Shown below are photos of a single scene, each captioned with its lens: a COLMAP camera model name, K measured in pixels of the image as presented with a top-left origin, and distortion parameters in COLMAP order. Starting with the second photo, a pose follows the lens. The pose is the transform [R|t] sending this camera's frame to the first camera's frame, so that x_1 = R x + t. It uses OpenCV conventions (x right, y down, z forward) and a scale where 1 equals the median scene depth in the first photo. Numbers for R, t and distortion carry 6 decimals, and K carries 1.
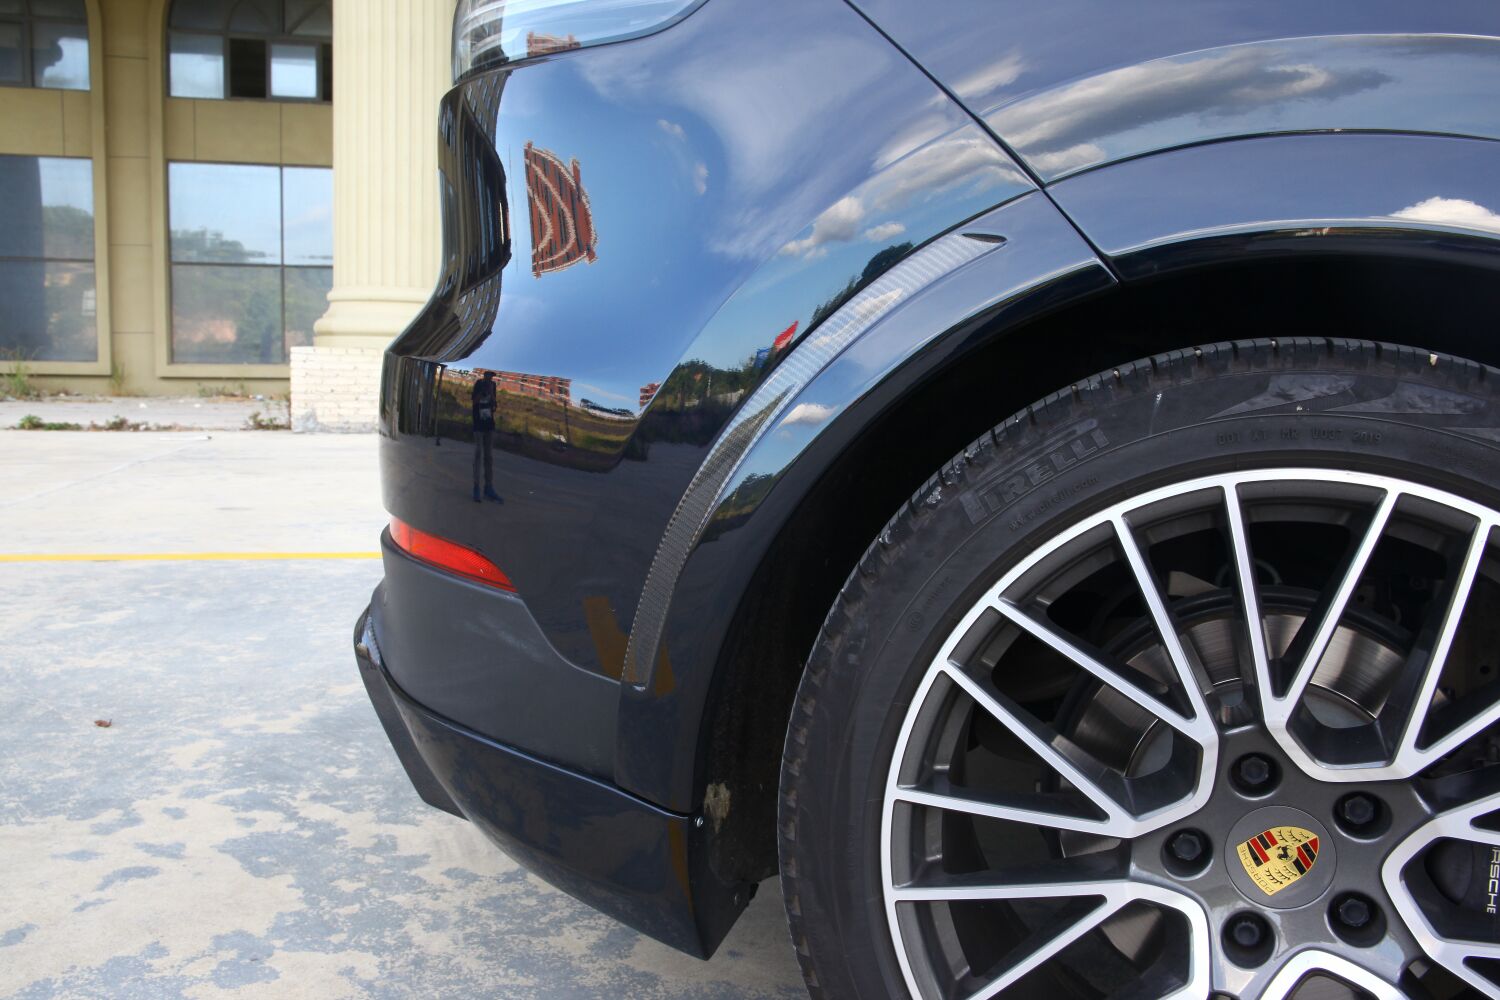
lens RADIAL K [[1351.0, 0, 740.8], [0, 1351.0, 482.3], [0, 0, 1]] dist [-0.086001, 0.088704]
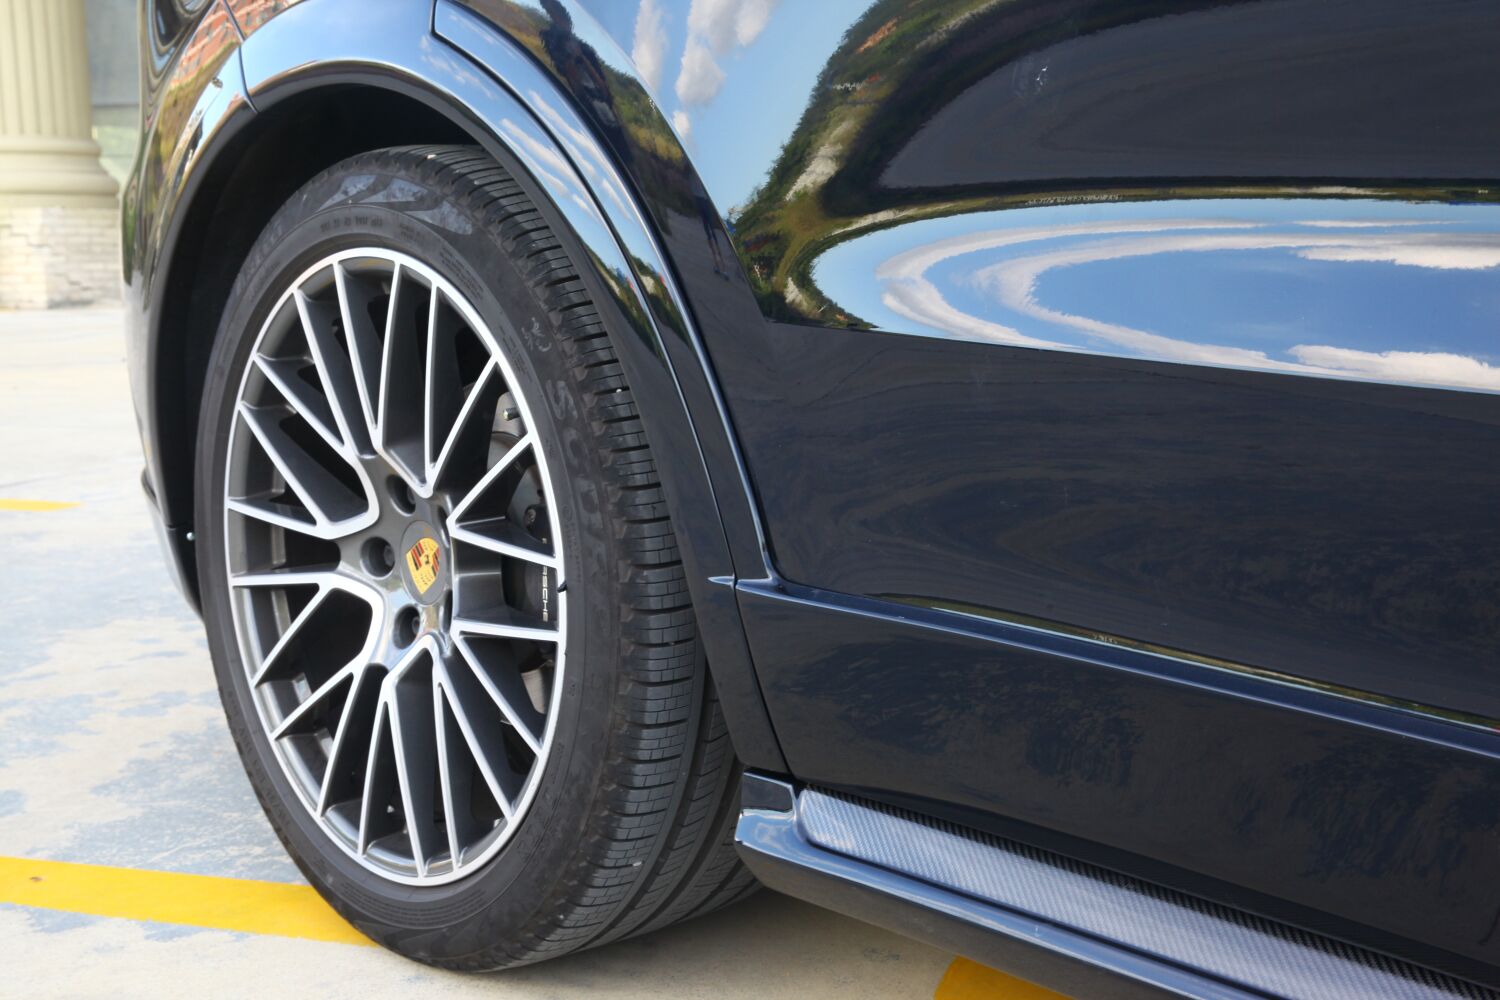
lens RADIAL K [[2134.3, 0, 750.0], [0, 2134.3, 500.0], [0, 0, 1]] dist [-0.020420, -0.028183]
pose [[0.849453, 0.038076, -0.526289, 1.658655], [-0.014024, 0.998670, 0.049617, 0.114213], [0.527479, -0.034767, 0.848857, -0.523480]]
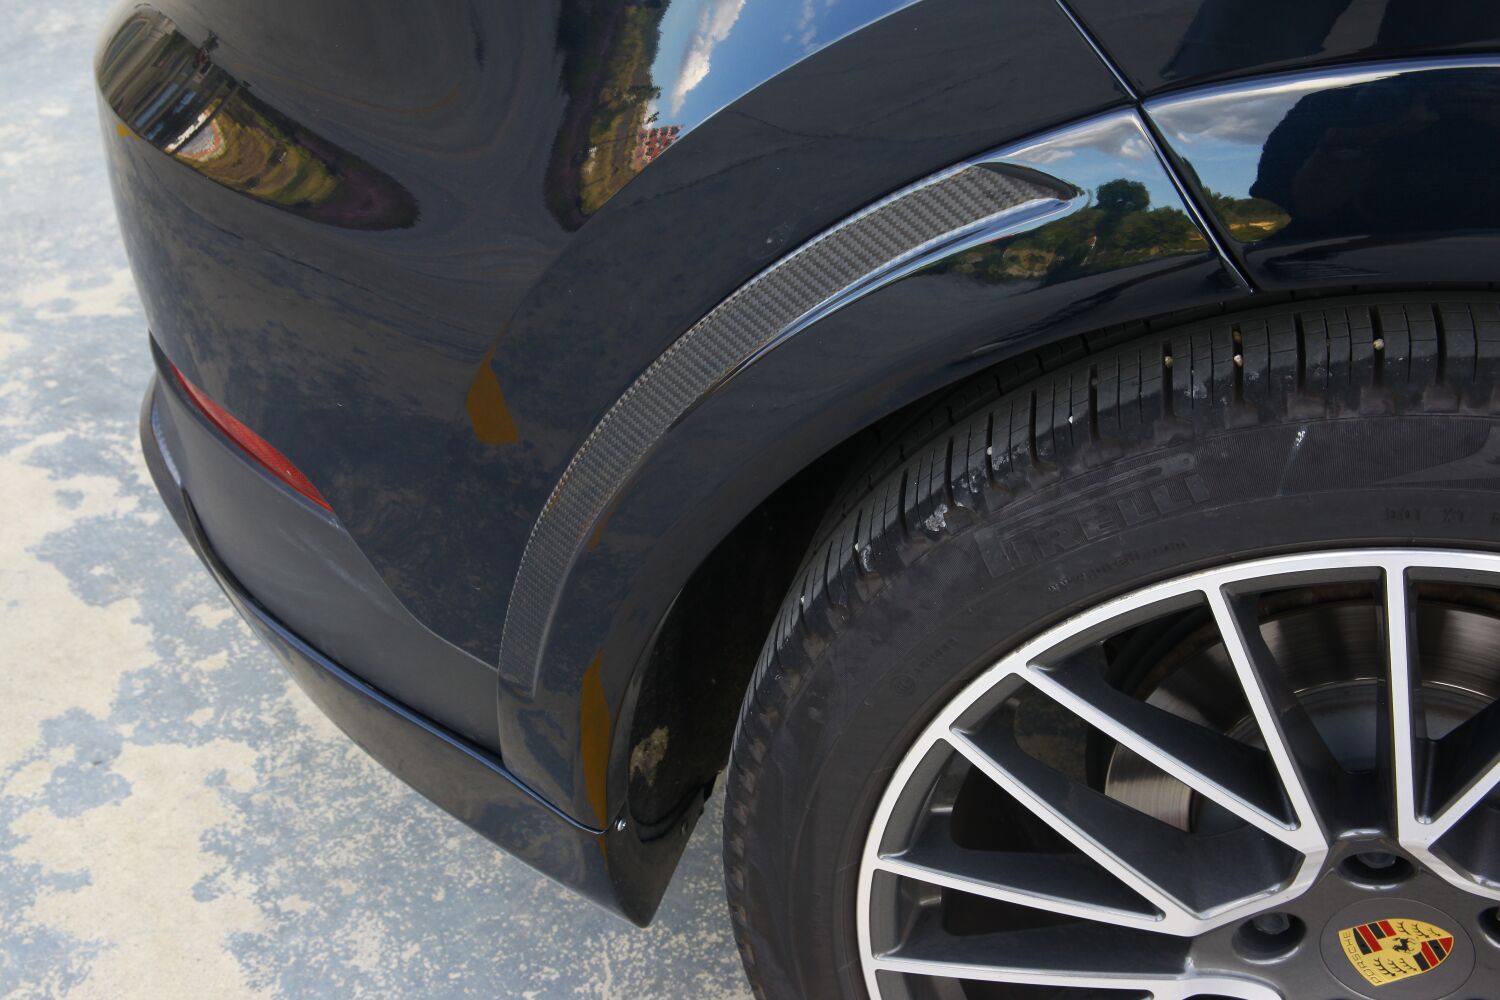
lens RADIAL K [[1714.1, 0, 743.8], [0, 1714.1, 519.8], [0, 0, 1]] dist [-0.013182, 0.108876]
pose [[0.999572, -0.023242, -0.017737, 0.063338], [0.028880, 0.879454, 0.475107, -0.376955], [0.004556, -0.475416, 0.879749, 0.262830]]
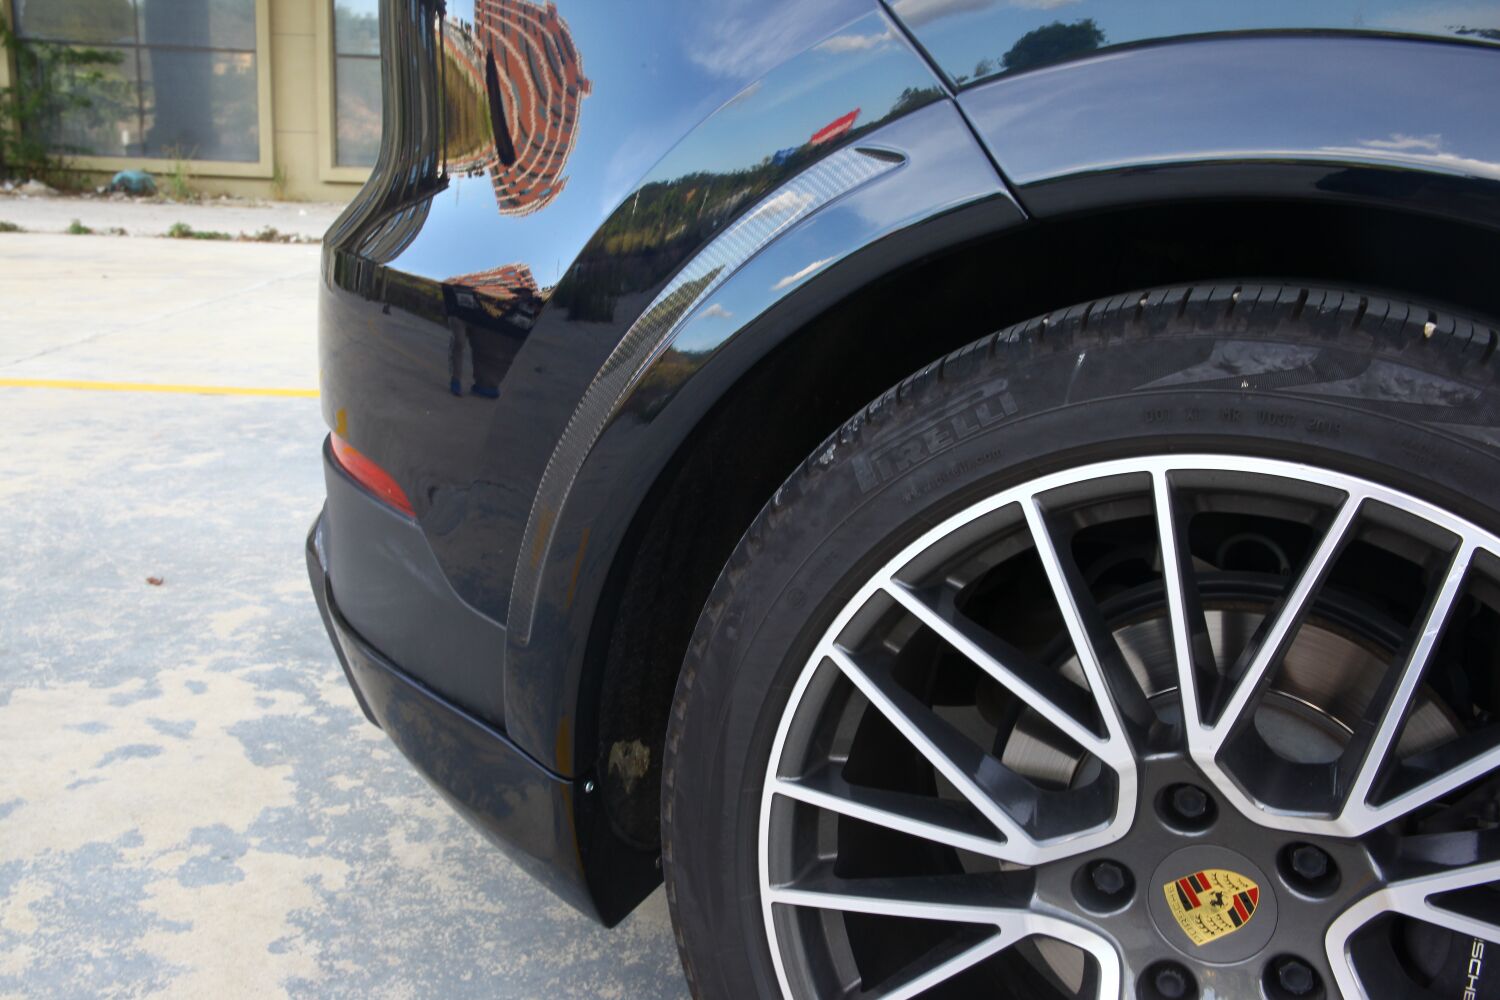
lens RADIAL K [[1496.9, 0, 732.2], [0, 1496.9, 492.4], [0, 0, 1]] dist [-0.064791, 0.109302]
pose [[0.986557, 0.057420, -0.152998, 0.224835], [-0.038100, 0.991254, 0.126347, -0.081813], [0.158914, -0.118819, 0.980116, 0.055601]]
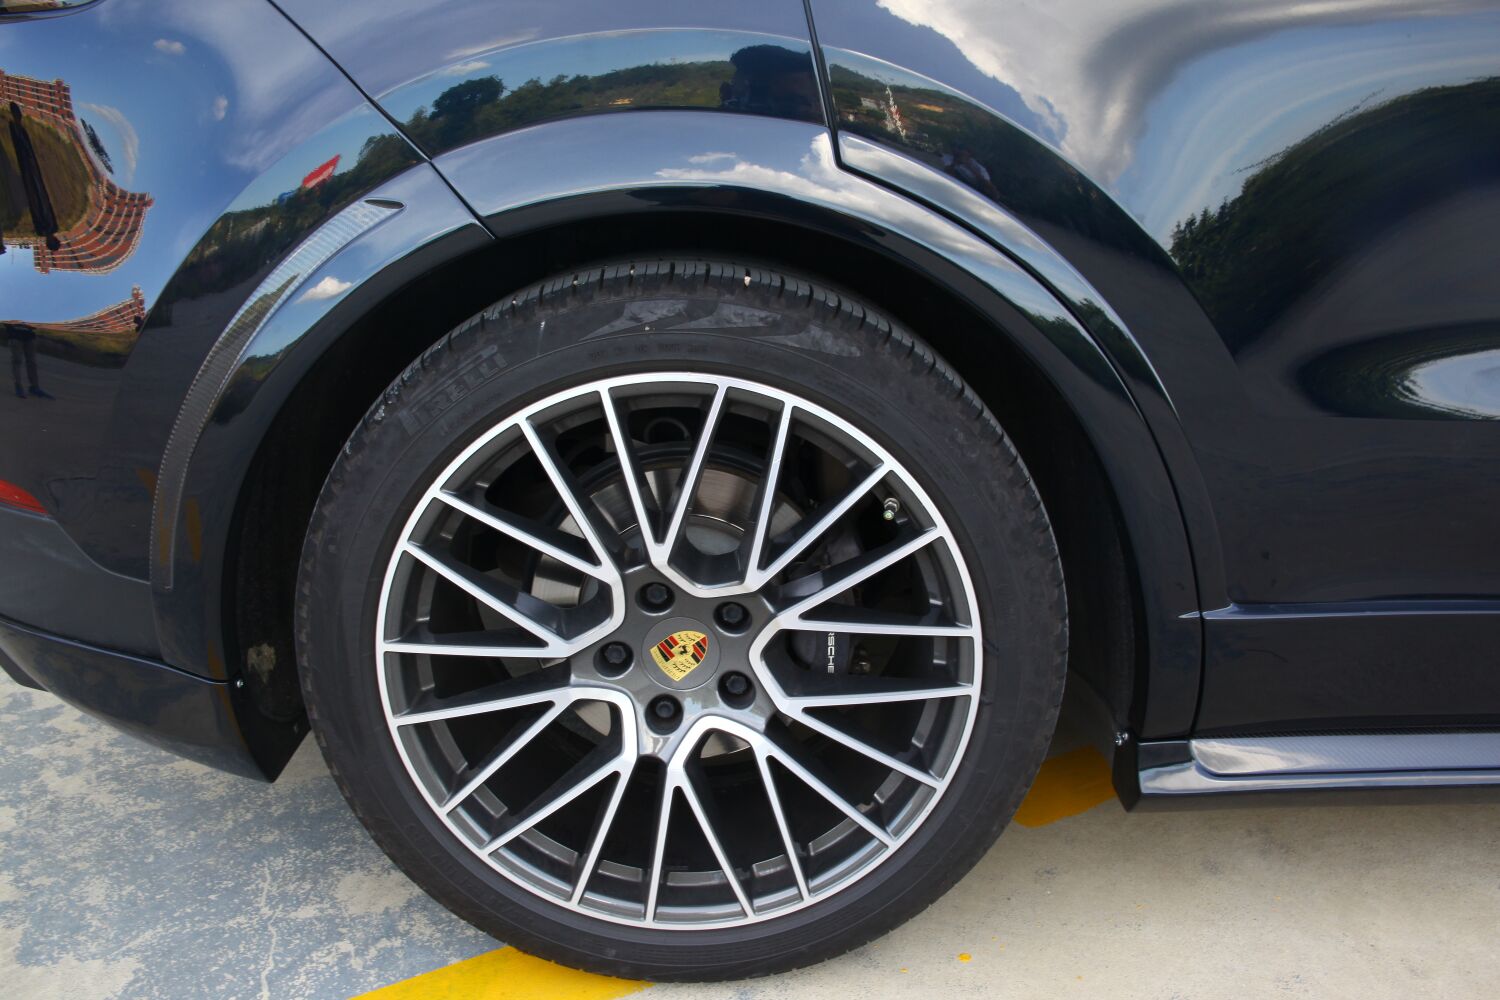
lens RADIAL K [[1205.7, 0, 772.5], [0, 1205.7, 496.4], [0, 0, 1]] dist [-0.123243, 0.104994]
pose [[0.954254, -0.124525, 0.271832, 0.176333], [0.066781, 0.974945, 0.212186, -0.119213], [-0.291443, -0.184326, 0.938661, -0.131354]]
